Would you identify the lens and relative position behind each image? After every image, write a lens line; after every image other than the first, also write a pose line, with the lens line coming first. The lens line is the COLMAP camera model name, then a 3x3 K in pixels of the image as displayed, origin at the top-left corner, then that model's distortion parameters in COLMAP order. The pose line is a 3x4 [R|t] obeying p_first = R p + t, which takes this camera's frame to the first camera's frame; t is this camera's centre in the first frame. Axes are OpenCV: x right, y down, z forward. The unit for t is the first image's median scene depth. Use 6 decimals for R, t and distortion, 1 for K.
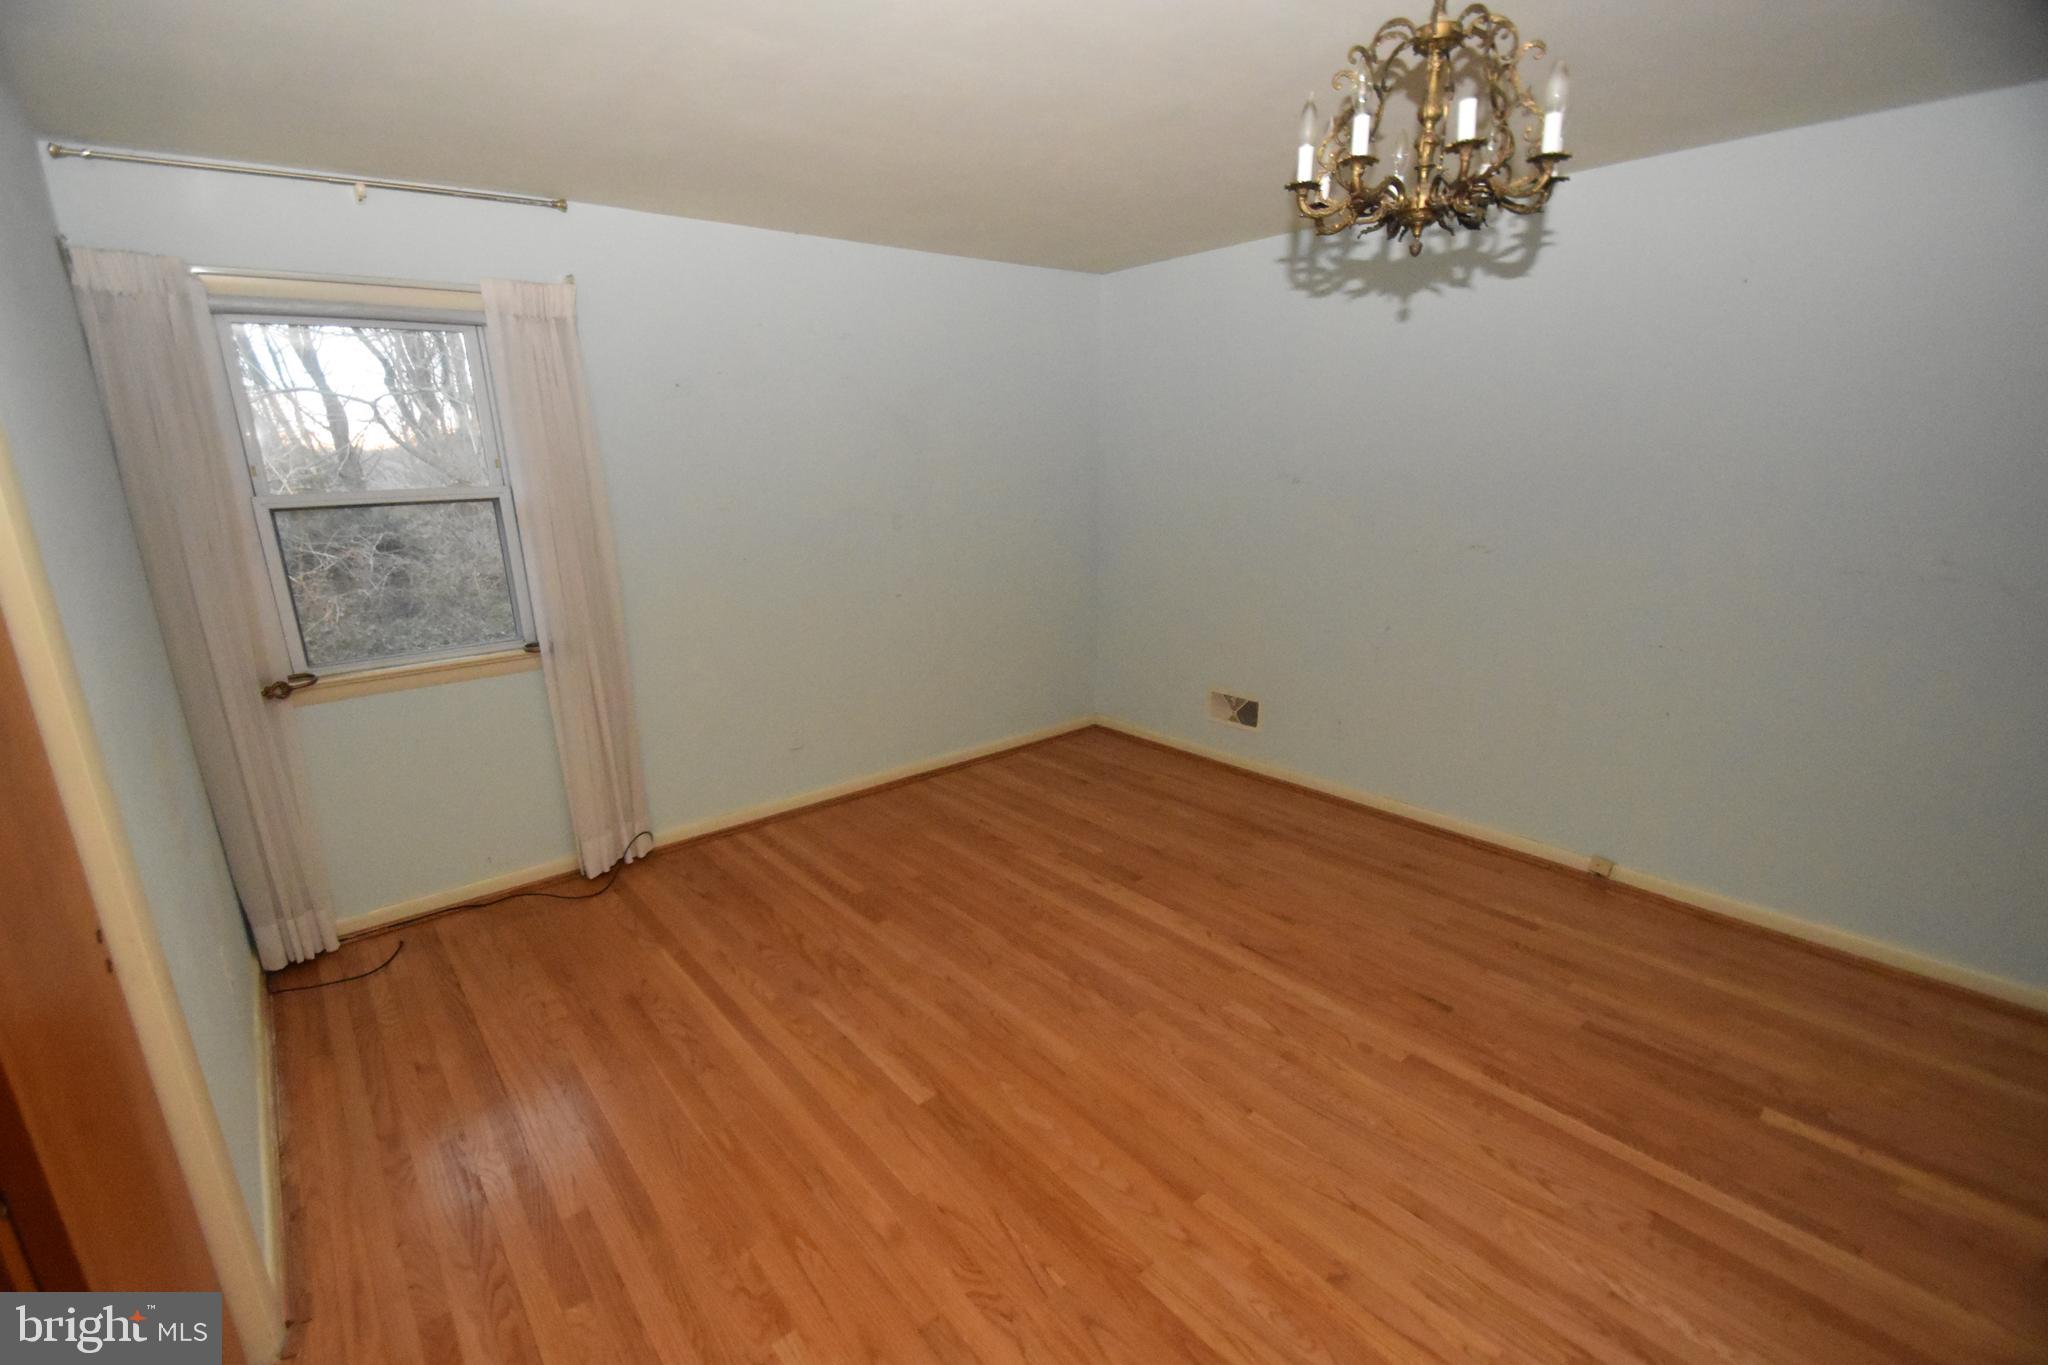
lens RADIAL K [[906.8, 0, 1007.9], [0, 906.8, 718.7], [0, 0, 1]] dist [0.014797, -0.019342]
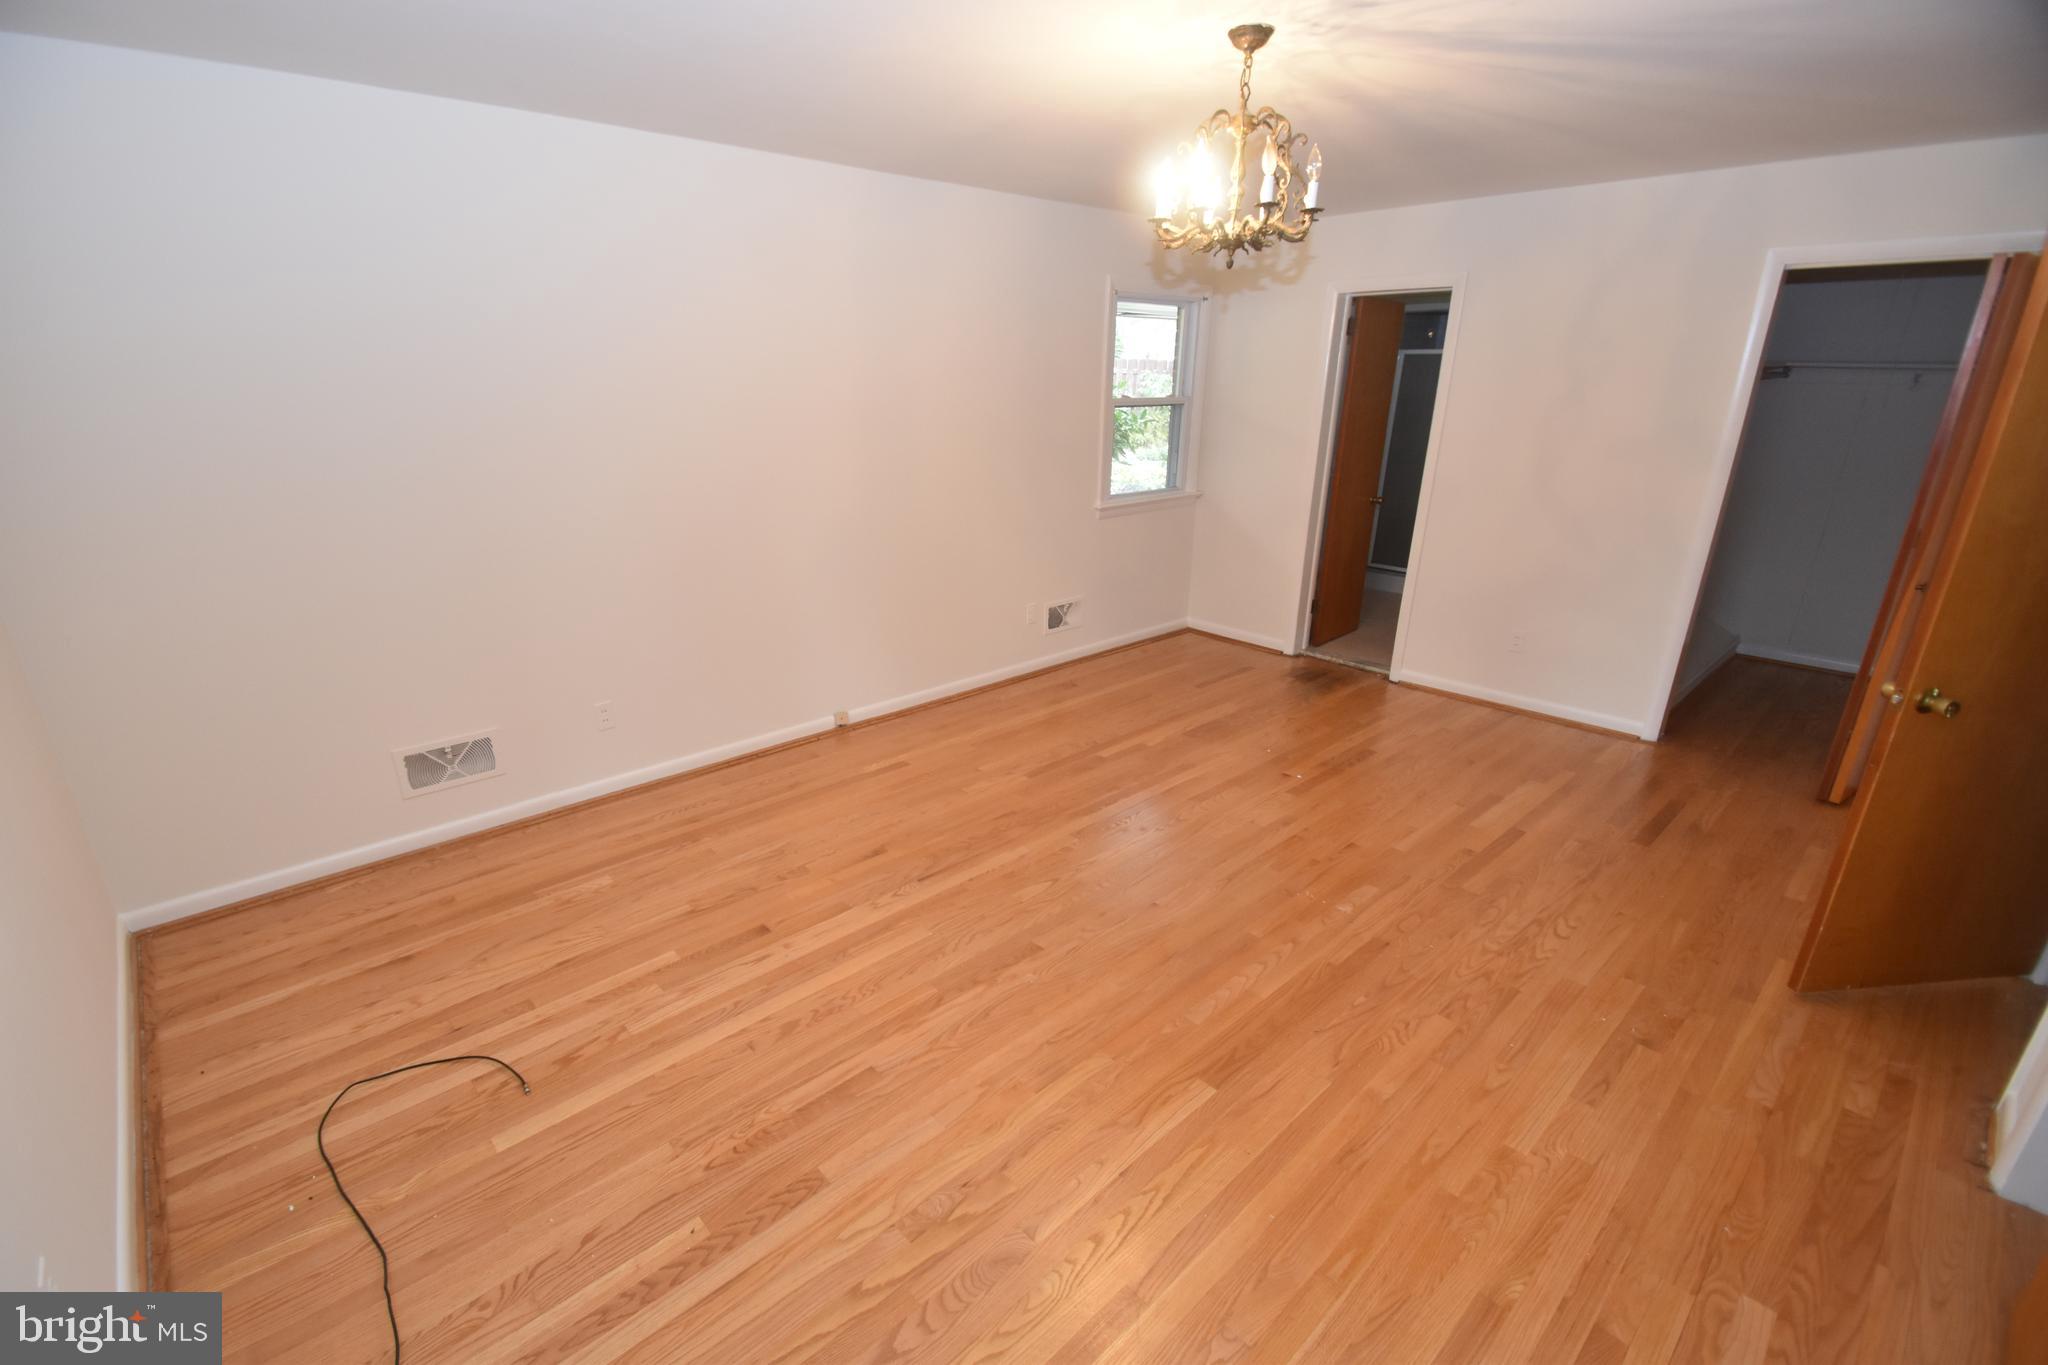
lens RADIAL K [[906.8, 0, 1007.9], [0, 906.8, 718.7], [0, 0, 1]] dist [0.014797, -0.019342]
pose [[-0.061431, -0.330834, 0.941687, -0.809660], [0.290004, 0.896851, 0.334000, -0.280789], [-0.955052, 0.293611, 0.040849, 1.021667]]
